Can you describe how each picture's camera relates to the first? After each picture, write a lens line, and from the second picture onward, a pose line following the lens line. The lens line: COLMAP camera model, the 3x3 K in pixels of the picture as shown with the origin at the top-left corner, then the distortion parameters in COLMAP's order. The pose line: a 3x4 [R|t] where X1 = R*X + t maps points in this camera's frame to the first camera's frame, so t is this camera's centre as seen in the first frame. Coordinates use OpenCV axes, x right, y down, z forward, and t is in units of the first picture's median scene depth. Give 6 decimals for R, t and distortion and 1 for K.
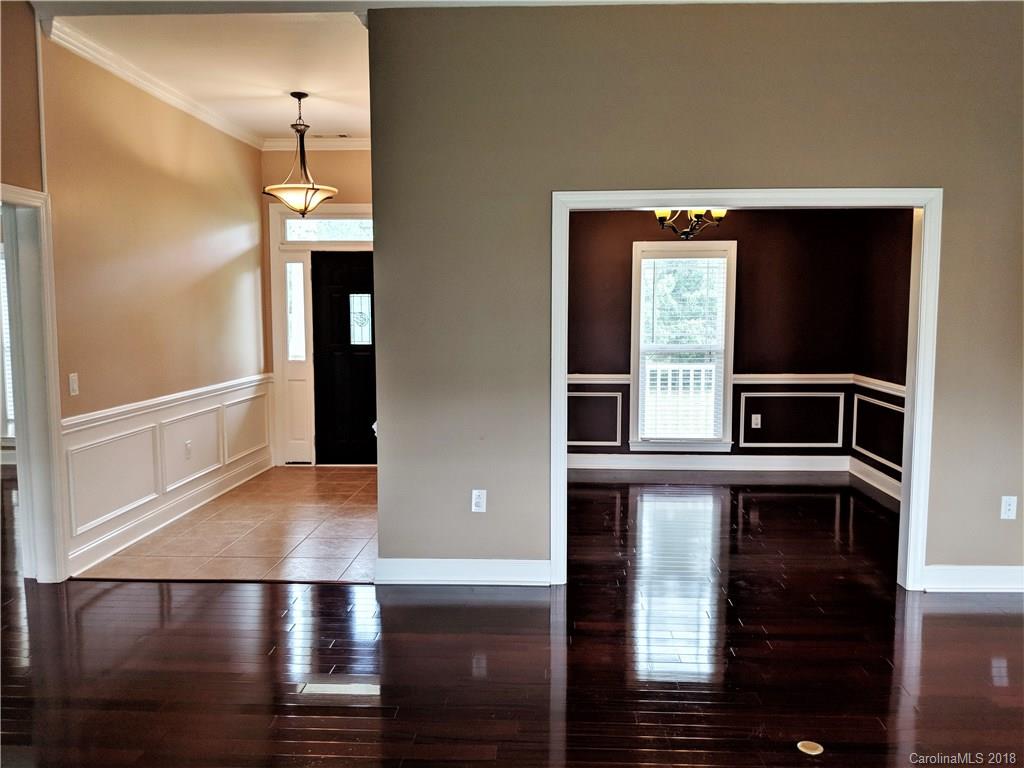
lens RADIAL K [[851.6, 0, 514.1], [0, 851.6, 392.6], [0, 0, 1]] dist [0.053161, -0.015380]
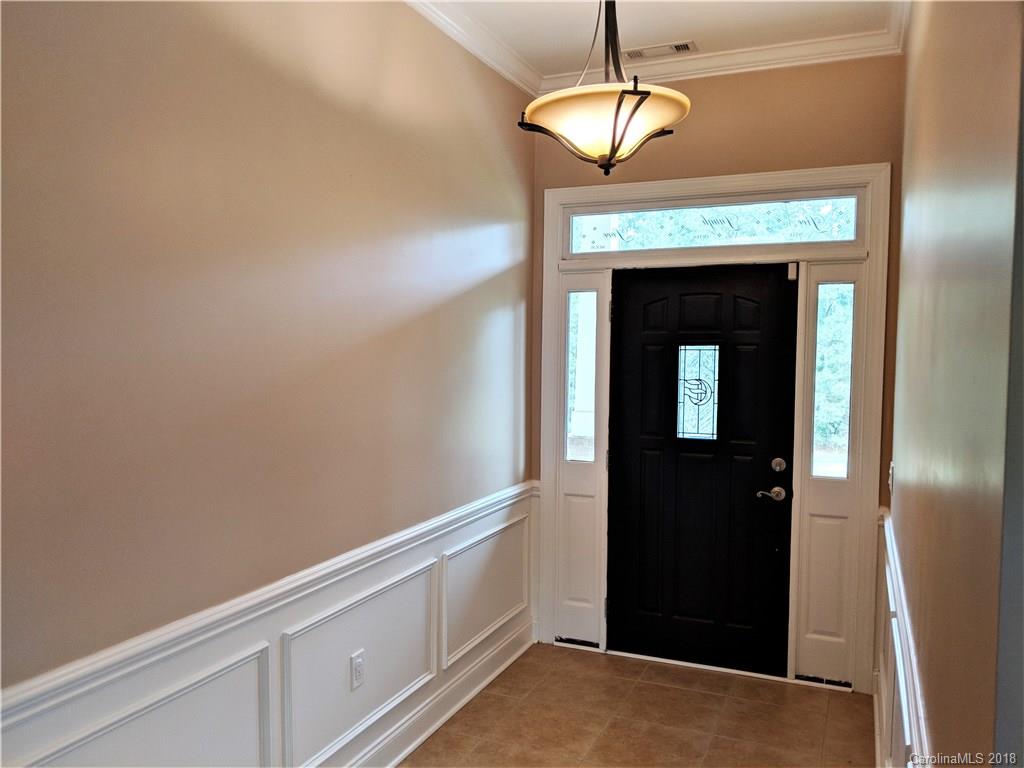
lens RADIAL K [[815.1, 0, 505.8], [0, 815.1, 389.6], [0, 0, 1]] dist [0.061159, -0.117154]
pose [[0.941539, 0.023748, -0.336066, -0.121643], [-0.040081, 0.998324, -0.041744, -0.061924], [0.334512, 0.052774, 0.940913, 0.478228]]
